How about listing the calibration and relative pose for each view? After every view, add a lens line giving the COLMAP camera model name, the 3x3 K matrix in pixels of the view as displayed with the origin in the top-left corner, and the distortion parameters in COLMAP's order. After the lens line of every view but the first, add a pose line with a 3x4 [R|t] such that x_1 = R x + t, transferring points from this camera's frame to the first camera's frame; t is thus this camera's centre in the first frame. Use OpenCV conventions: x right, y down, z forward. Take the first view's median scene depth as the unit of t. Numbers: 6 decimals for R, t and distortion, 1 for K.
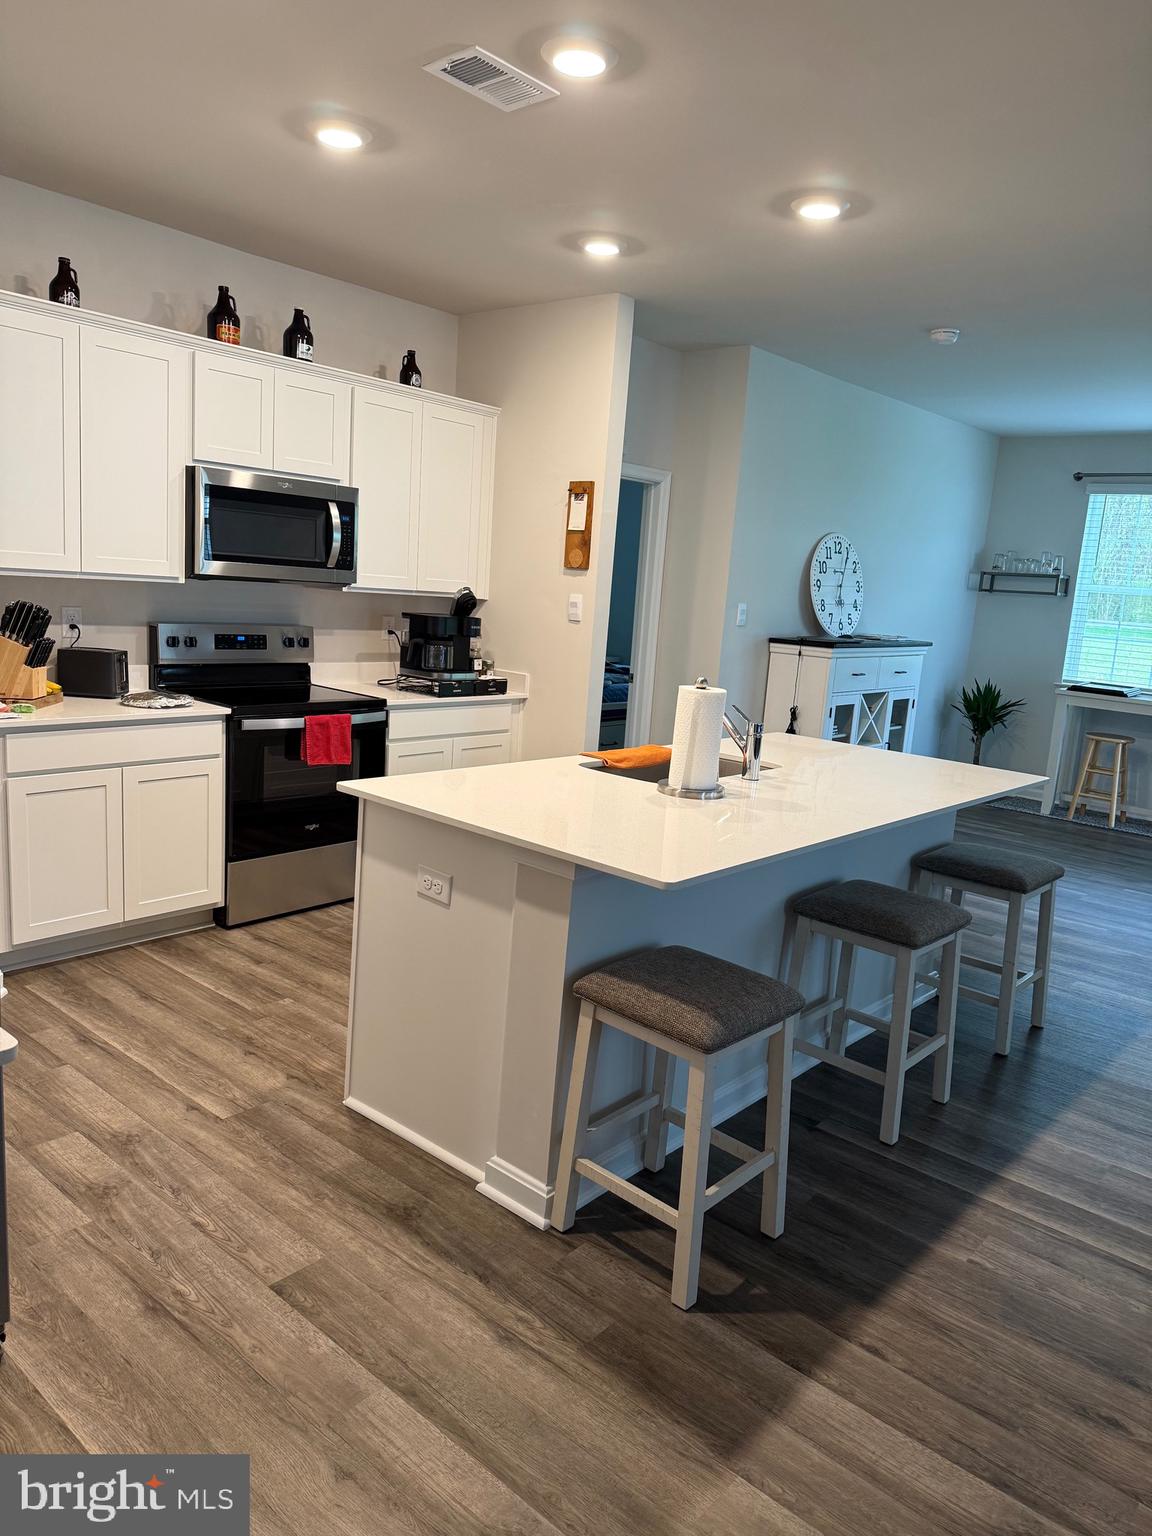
lens RADIAL K [[1077.8, 0, 568.2], [0, 1077.8, 771.6], [0, 0, 1]] dist [0.053890, -0.056153]
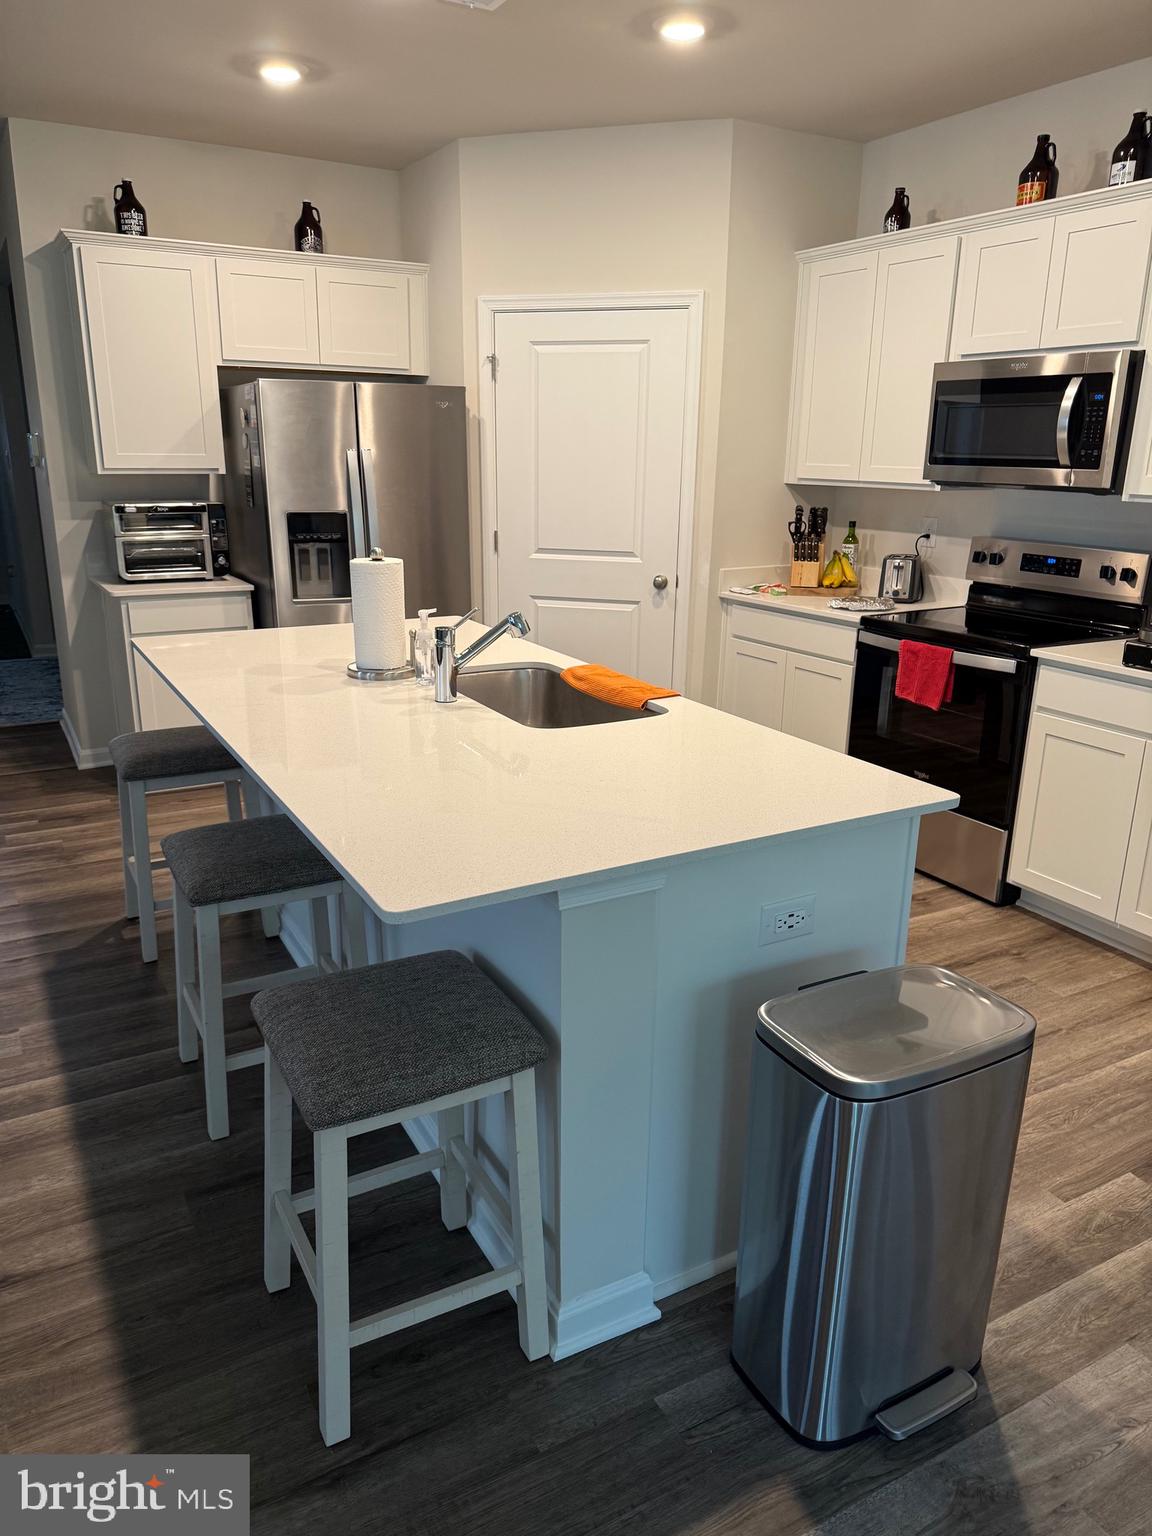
lens RADIAL K [[1077.8, 0, 573.2], [0, 1077.8, 770.6], [0, 0, 1]] dist [0.053890, -0.056153]
pose [[-0.332522, 0.197550, -0.922173, 0.883254], [-0.207098, 0.938653, 0.275756, -0.179849], [0.920076, 0.282675, -0.271211, 1.333877]]
